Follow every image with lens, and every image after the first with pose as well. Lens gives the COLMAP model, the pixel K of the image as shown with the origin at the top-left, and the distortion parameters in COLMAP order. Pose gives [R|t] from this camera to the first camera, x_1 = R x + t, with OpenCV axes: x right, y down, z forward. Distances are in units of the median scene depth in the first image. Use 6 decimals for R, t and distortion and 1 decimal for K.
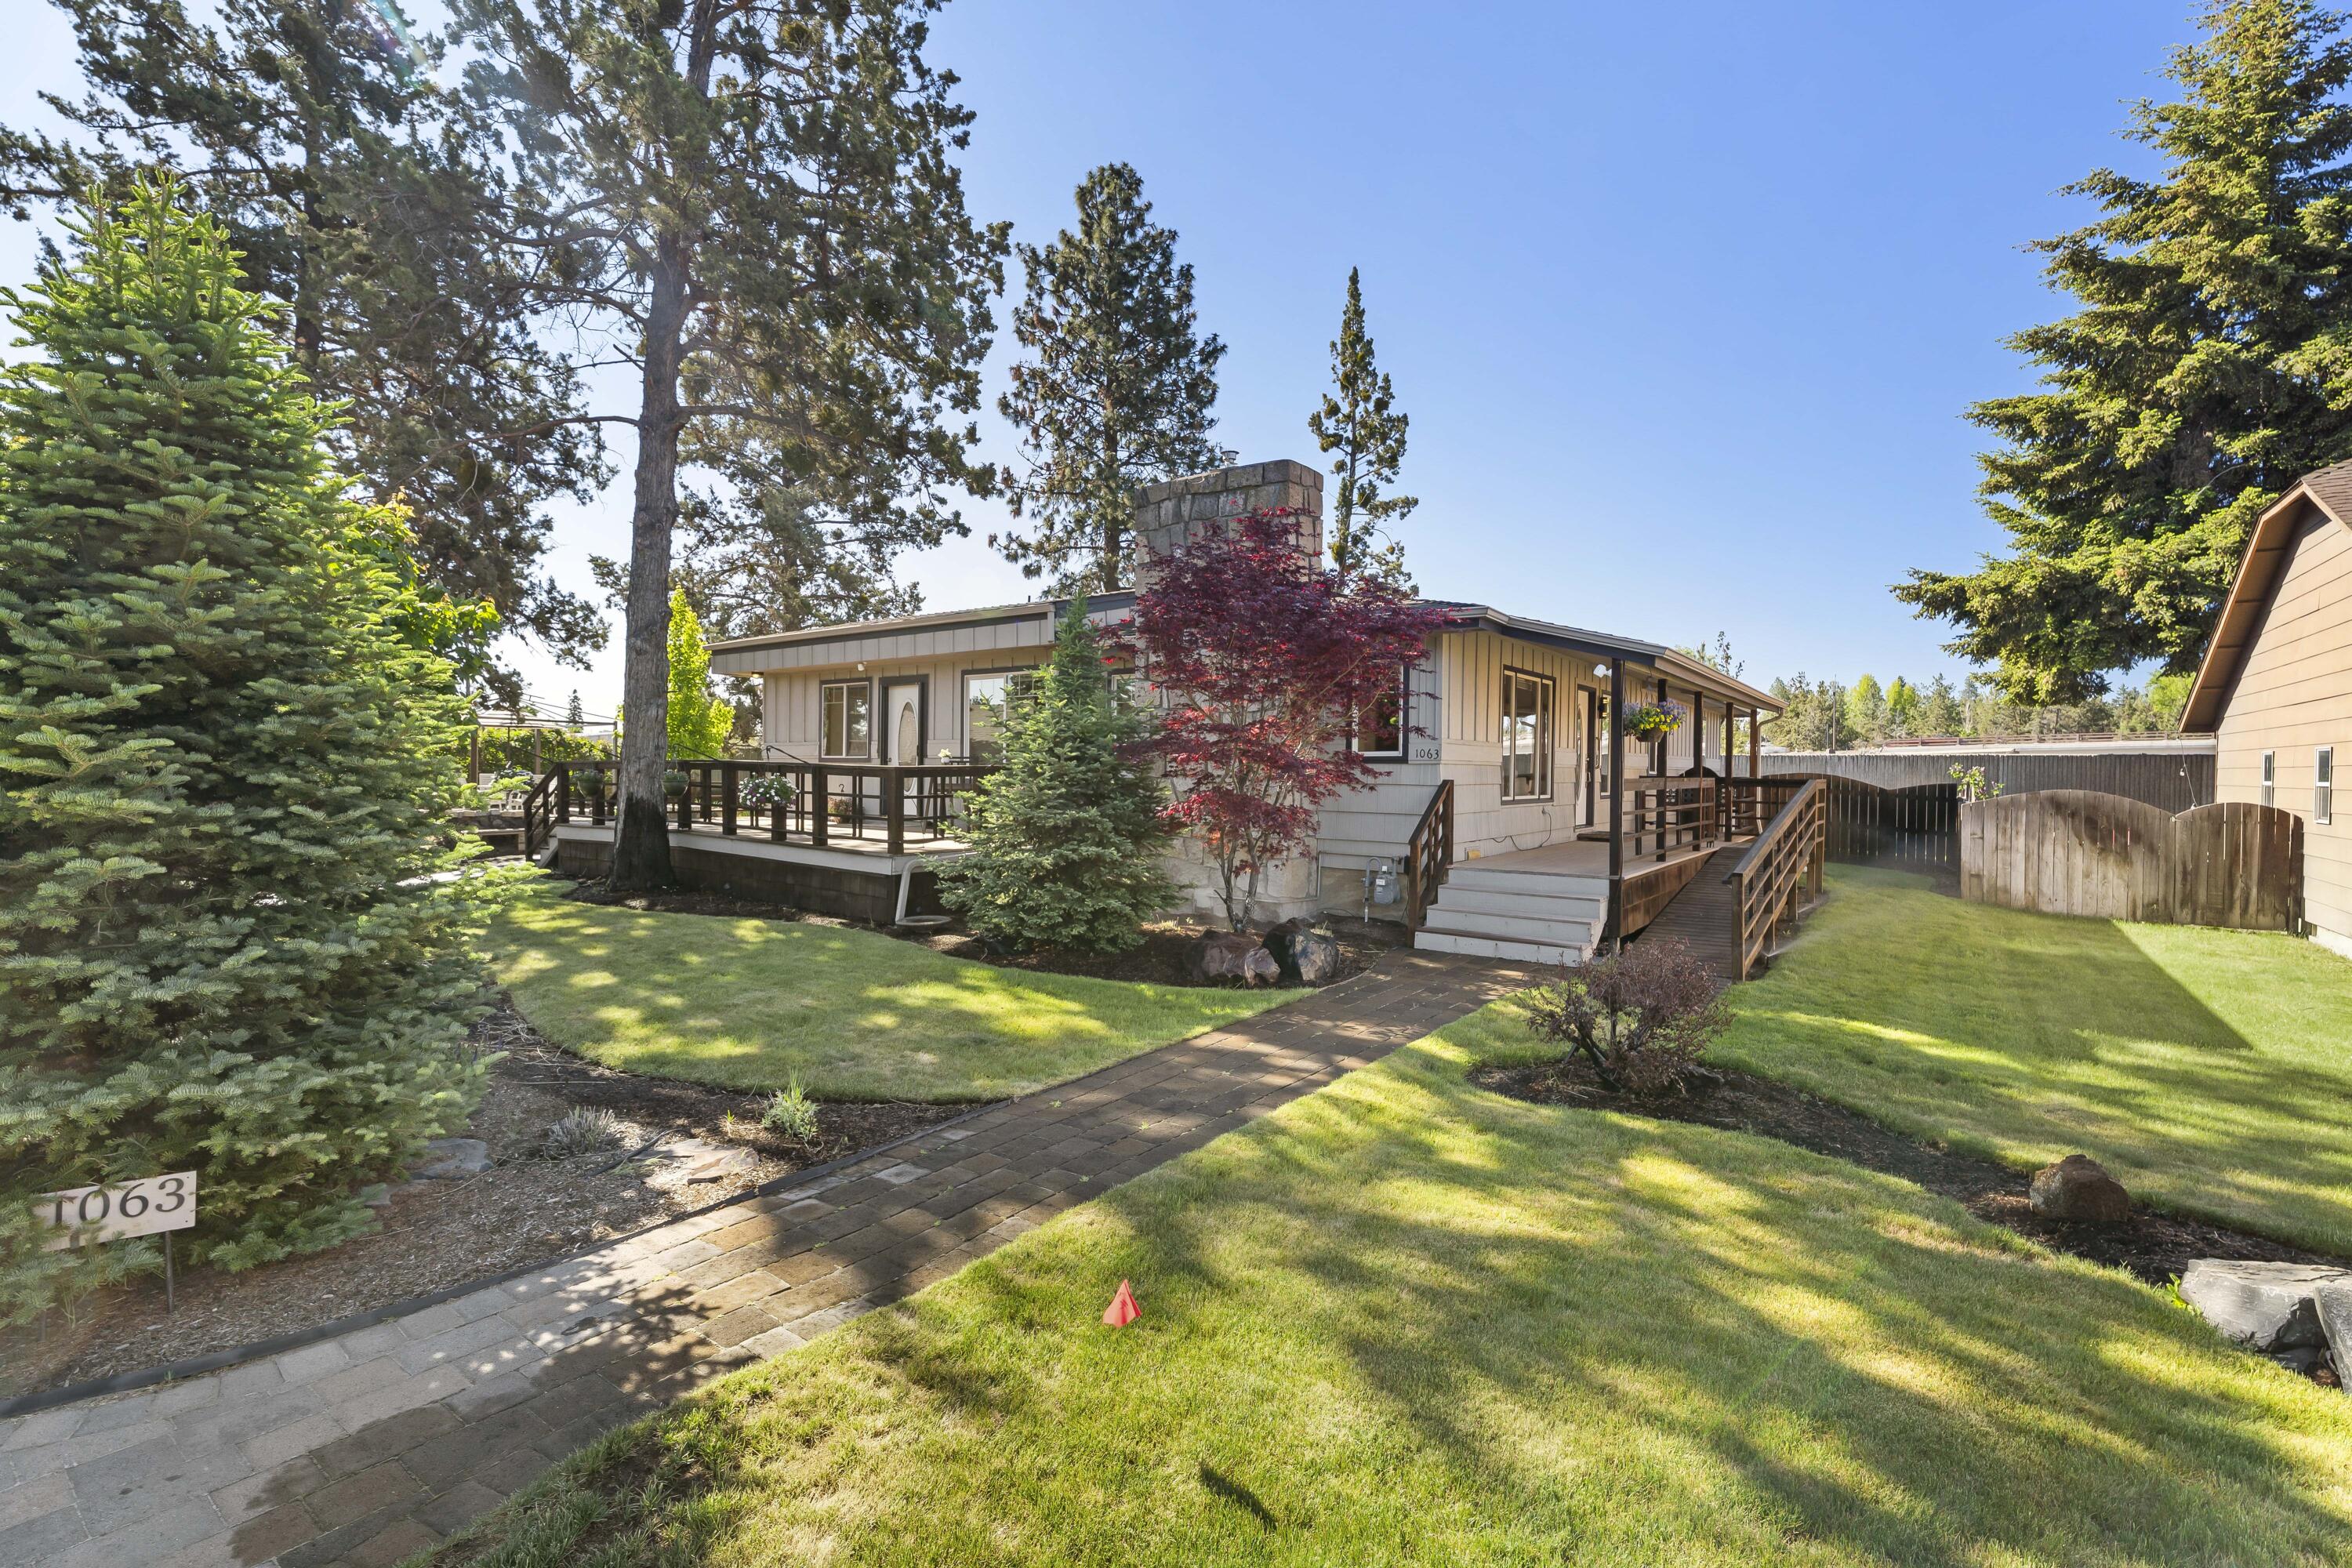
lens RADIAL K [[1031.5, 0, 1181.2], [0, 1031.5, 782.9], [0, 0, 1]] dist [-0.001411, -0.002141]
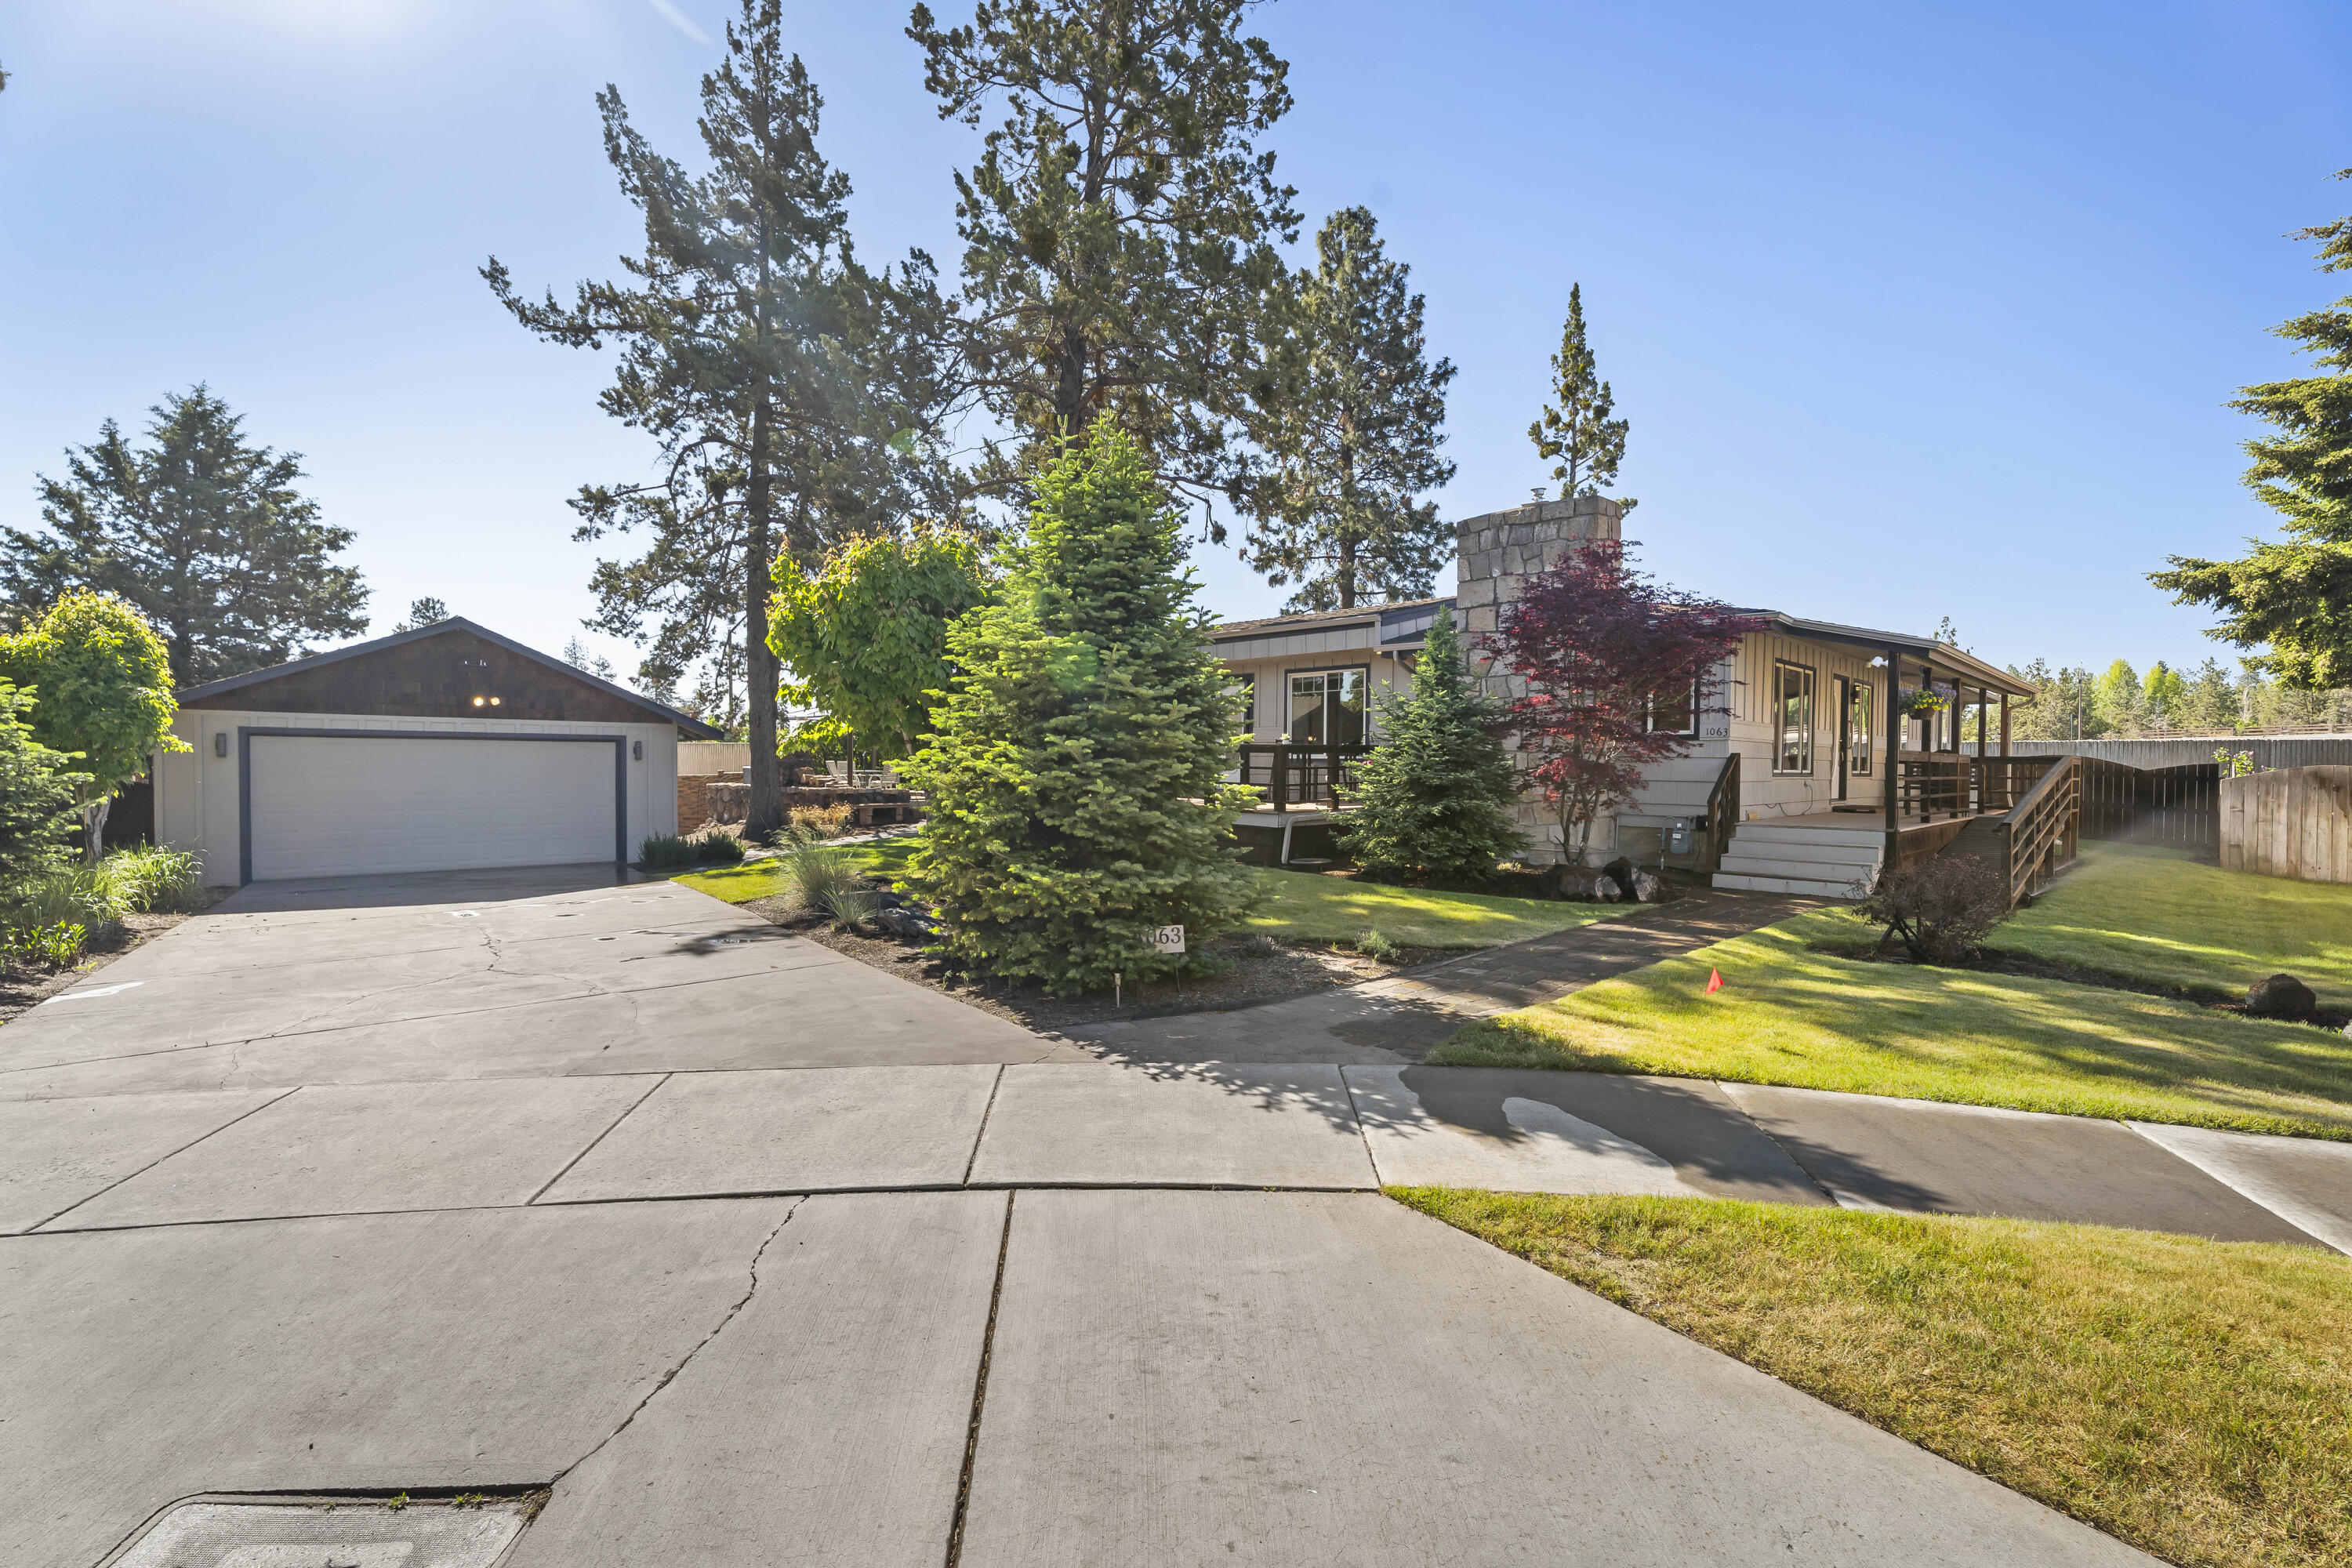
lens RADIAL K [[1031.5, 0, 1174.8], [0, 1031.5, 782.7], [0, 0, 1]] dist [-0.001411, -0.002141]
pose [[0.987974, 0.001374, -0.154613, -0.143982], [-0.001135, 0.999998, 0.001635, 0.021353], [0.154615, -0.001439, 0.987974, -0.212086]]
